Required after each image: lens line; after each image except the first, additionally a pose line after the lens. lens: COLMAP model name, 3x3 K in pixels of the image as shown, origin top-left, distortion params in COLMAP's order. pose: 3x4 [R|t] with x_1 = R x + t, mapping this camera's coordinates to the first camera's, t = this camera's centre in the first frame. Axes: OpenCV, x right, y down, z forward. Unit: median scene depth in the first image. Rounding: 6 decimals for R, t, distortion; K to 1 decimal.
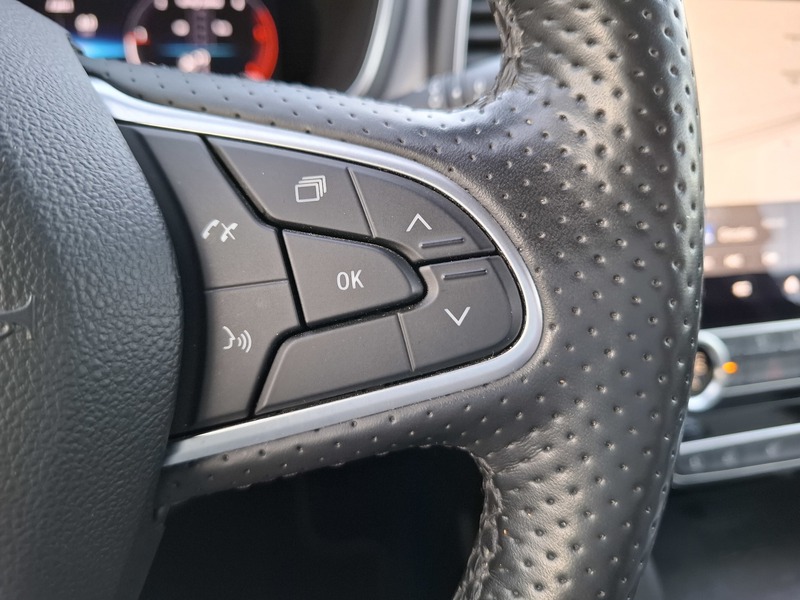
lens RADIAL K [[533.1, 0, 400.0], [0, 533.1, 300.0], [0, 0, 1]] dist [0.057794, -0.101277]
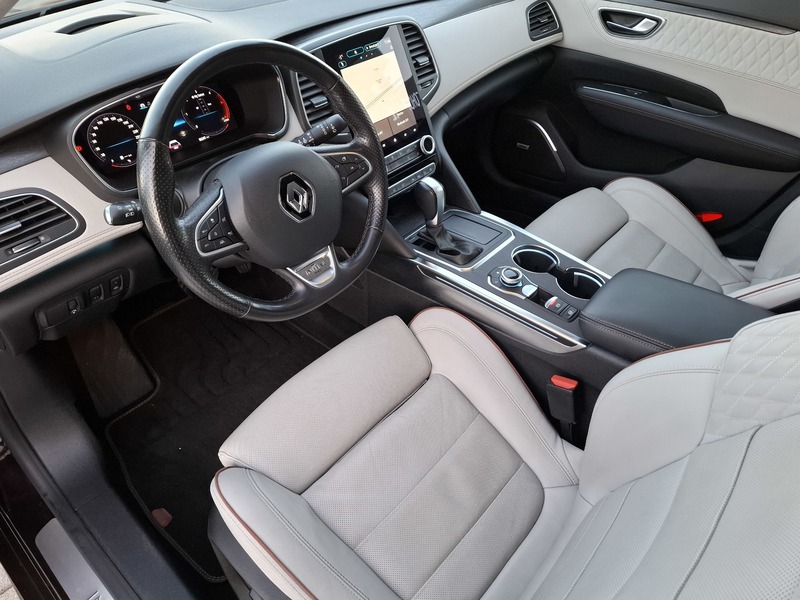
lens RADIAL K [[533.1, 0, 400.0], [0, 533.1, 300.0], [0, 0, 1]] dist [0.057794, -0.101277]
pose [[0.821939, -0.400312, 0.405174, -3.930722], [0.293461, 0.907312, 0.301108, -0.470776], [-0.488157, -0.128590, 0.863231, -7.410875]]
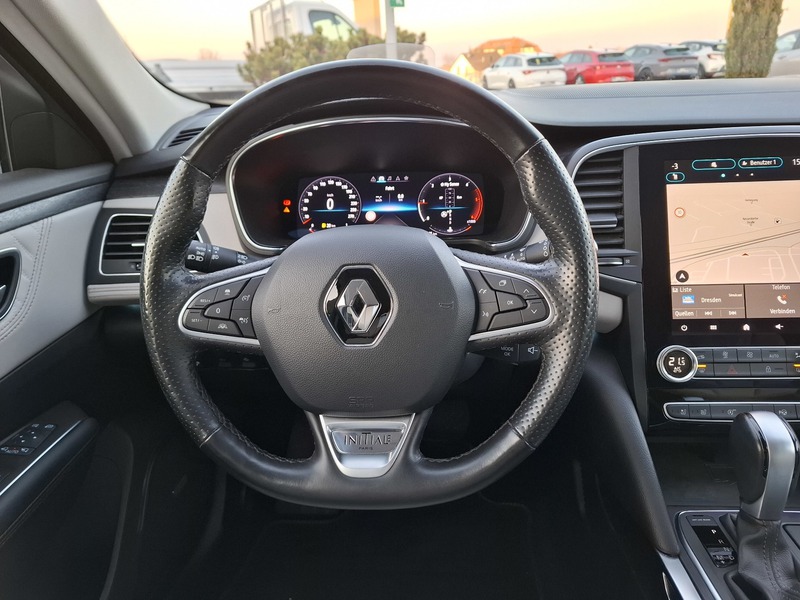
lens RADIAL K [[533.1, 0, 400.0], [0, 533.1, 300.0], [0, 0, 1]] dist [0.057794, -0.101277]
pose [[0.950328, 0.039593, -0.308723, 0.421781], [-0.072886, 0.992606, -0.097062, 0.453238], [0.302597, 0.114742, 0.946187, -3.625709]]
